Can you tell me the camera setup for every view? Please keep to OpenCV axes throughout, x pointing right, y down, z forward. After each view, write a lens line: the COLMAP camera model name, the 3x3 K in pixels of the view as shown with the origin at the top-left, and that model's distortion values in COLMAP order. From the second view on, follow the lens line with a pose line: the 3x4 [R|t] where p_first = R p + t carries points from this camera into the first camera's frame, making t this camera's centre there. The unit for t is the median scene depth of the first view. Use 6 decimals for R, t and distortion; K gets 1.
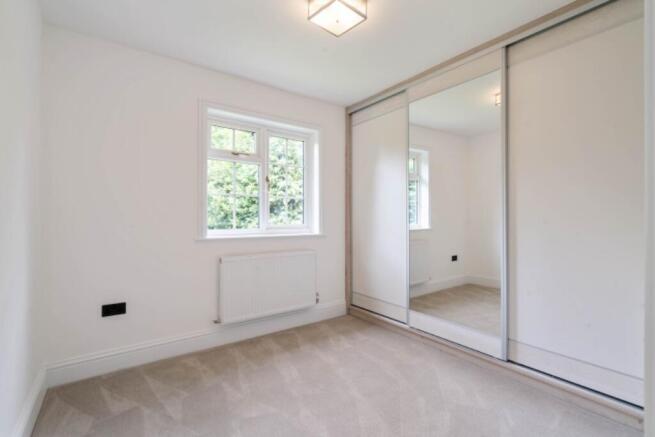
lens RADIAL K [[298.7, 0, 322.4], [0, 298.7, 215.6], [0, 0, 1]] dist [-0.005563, 0.000086]
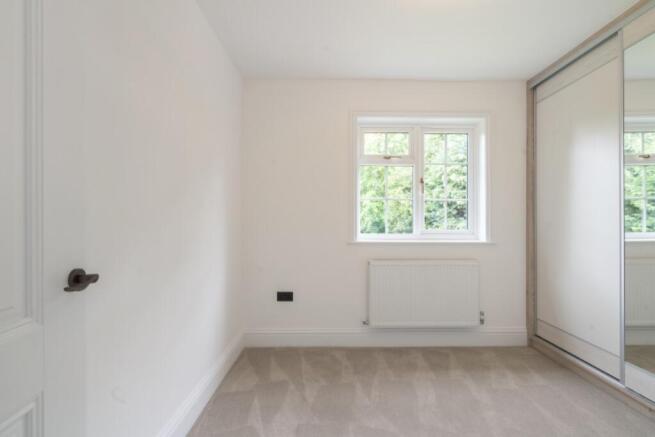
lens RADIAL K [[298.7, 0, 327.1], [0, 298.7, 221.1], [0, 0, 1]] dist [-0.005563, 0.000086]
pose [[0.816563, 0.000209, -0.577257, 0.122624], [0.001839, 0.999994, 0.002963, 0.000489], [0.577254, -0.003481, 0.816557, 0.074939]]
